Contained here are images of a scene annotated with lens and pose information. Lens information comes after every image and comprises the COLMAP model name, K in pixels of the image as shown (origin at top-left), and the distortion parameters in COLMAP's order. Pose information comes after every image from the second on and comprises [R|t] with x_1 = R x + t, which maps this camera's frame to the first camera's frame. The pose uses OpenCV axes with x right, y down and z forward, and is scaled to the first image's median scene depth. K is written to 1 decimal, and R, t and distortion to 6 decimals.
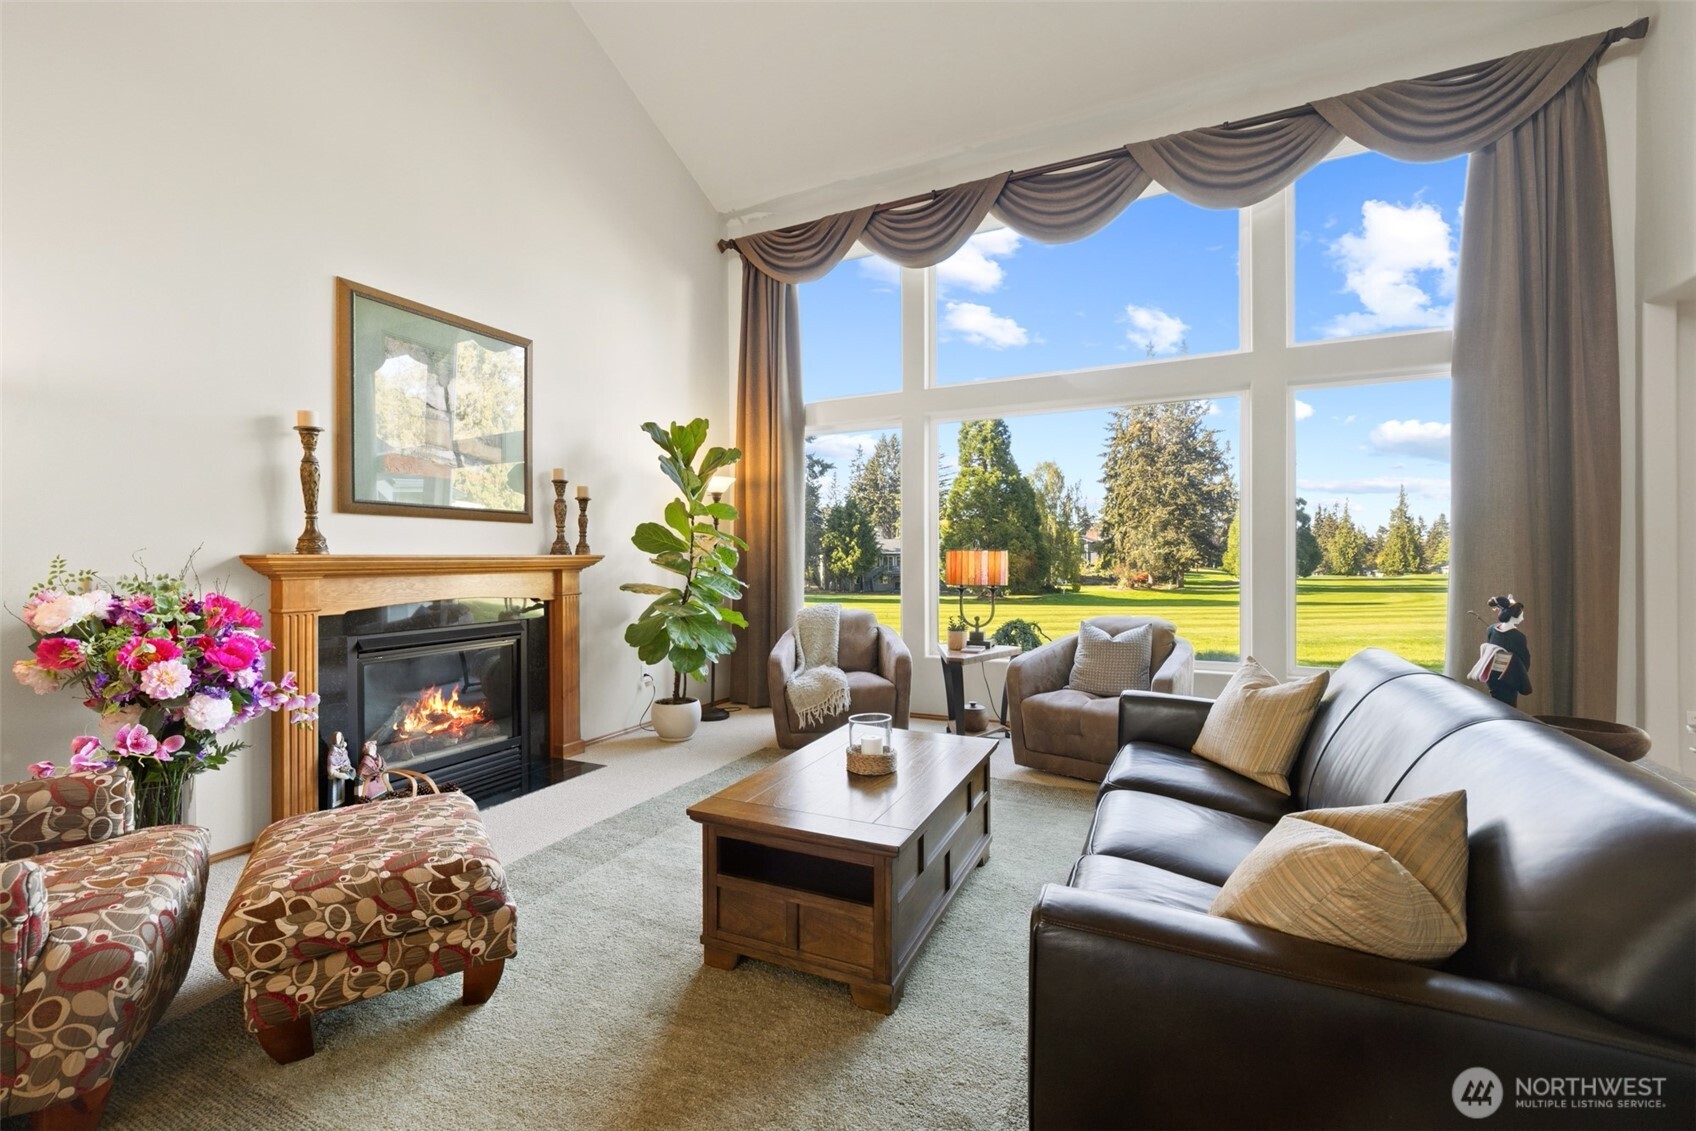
lens RADIAL K [[726.9, 0, 832.9], [0, 726.9, 573.7], [0, 0, 1]] dist [-0.001778, 0.000473]
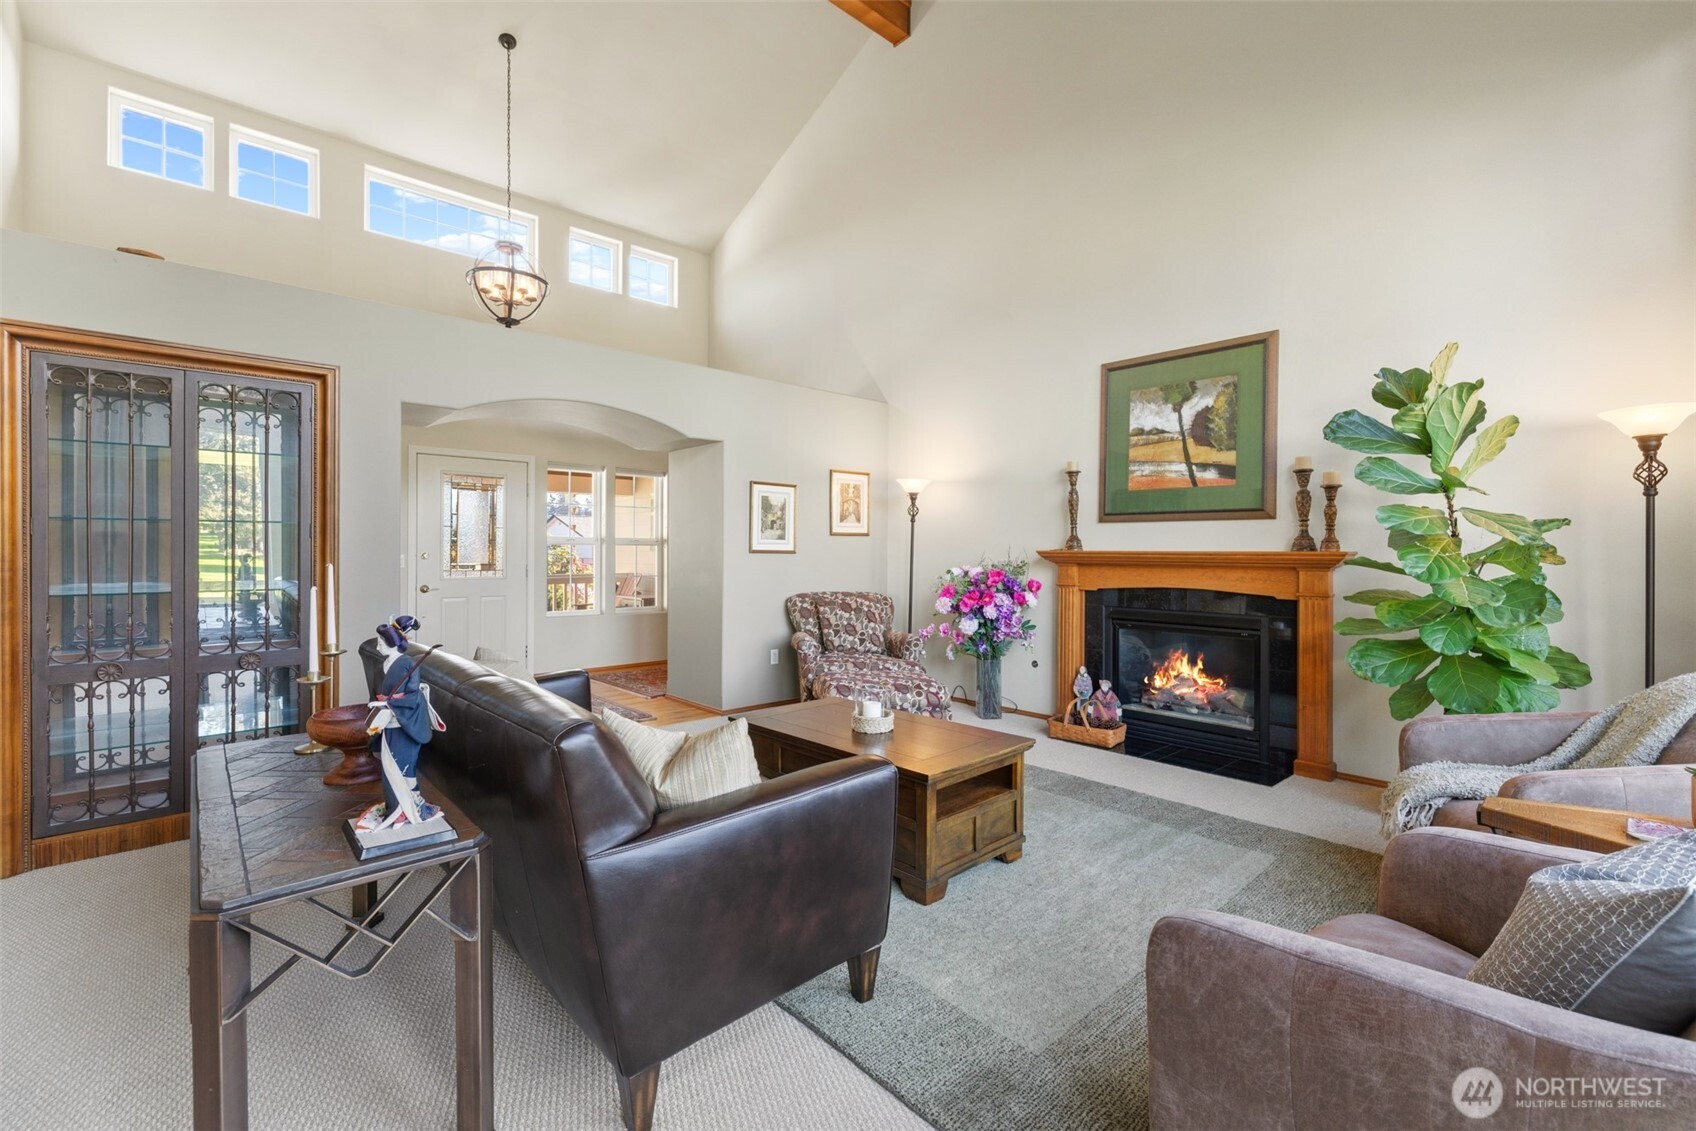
lens RADIAL K [[726.9, 0, 845.9], [0, 726.9, 563.6], [0, 0, 1]] dist [-0.001778, 0.000473]
pose [[-0.355976, 0.021706, -0.934243, 0.700309], [-0.021531, 0.999274, 0.031421, -0.027502], [0.934247, 0.031300, -0.355251, 0.810477]]
